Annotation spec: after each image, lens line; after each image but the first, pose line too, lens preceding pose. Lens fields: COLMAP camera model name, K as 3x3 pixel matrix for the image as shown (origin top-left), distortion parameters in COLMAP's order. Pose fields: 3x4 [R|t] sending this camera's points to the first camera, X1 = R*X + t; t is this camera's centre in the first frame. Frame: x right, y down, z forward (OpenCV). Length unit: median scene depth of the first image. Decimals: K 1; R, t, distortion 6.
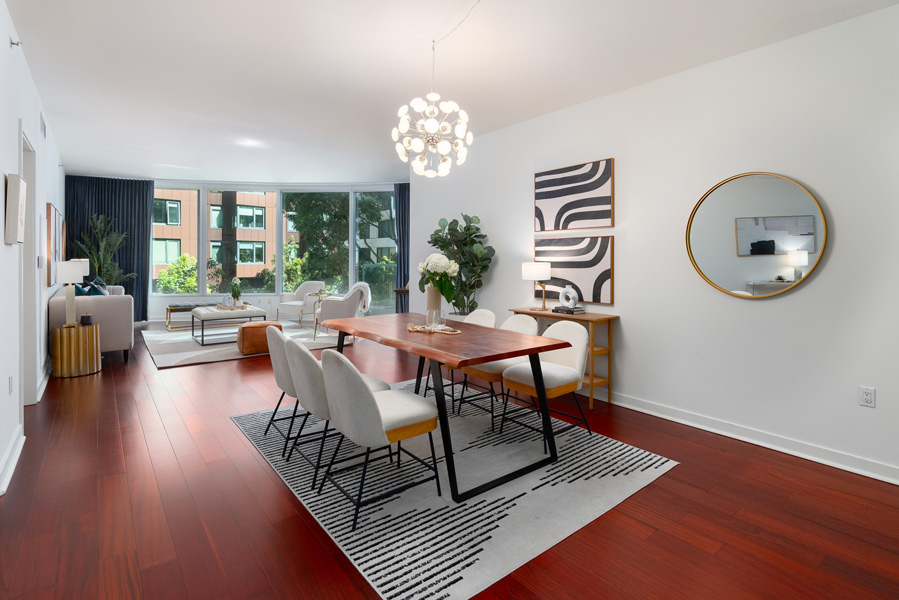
lens RADIAL K [[453.7, 0, 460.3], [0, 453.7, 264.6], [0, 0, 1]] dist [-0.005839, -0.000362]
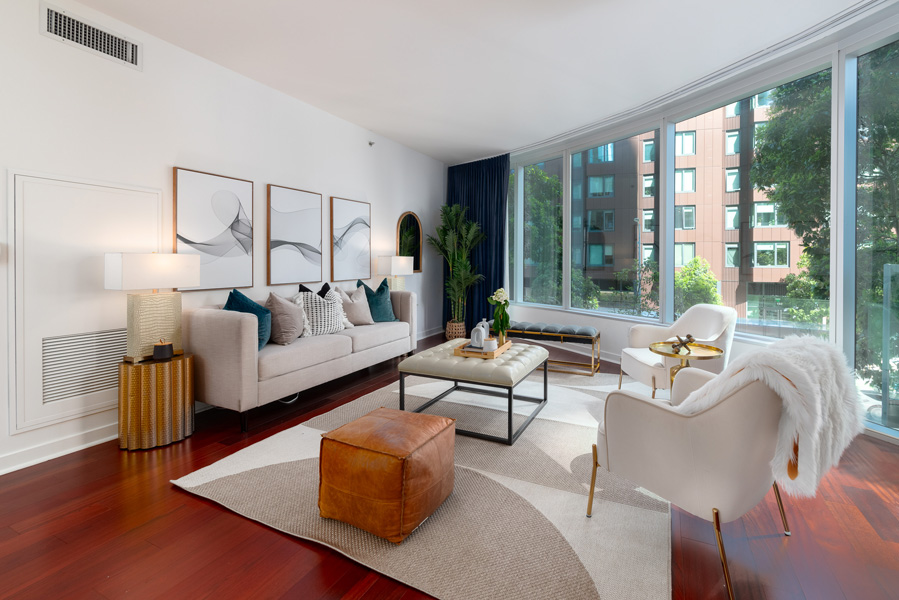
lens RADIAL K [[404.7, 0, 475.9], [0, 404.7, 263.2], [0, 0, 1]] dist [-0.003192, -0.000086]
pose [[0.447270, 0.002258, -0.894396, -0.194252], [-0.012135, 0.999920, -0.003544, 0.001915], [0.894317, 0.012439, 0.447261, 1.364140]]
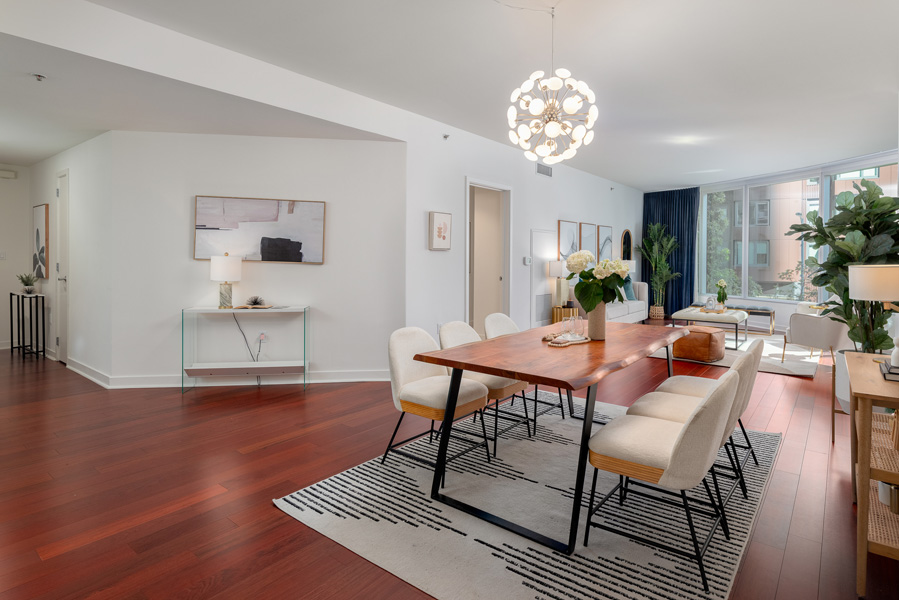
lens RADIAL K [[470.0, 0, 471.3], [0, 470.0, 264.7], [0, 0, 1]] dist [0.001614, -0.001334]
pose [[0.234440, 0.008112, -0.972097, 0.579042], [-0.014890, 0.999878, 0.004753, 0.000422], [0.972017, 0.013360, 0.234532, 0.468978]]
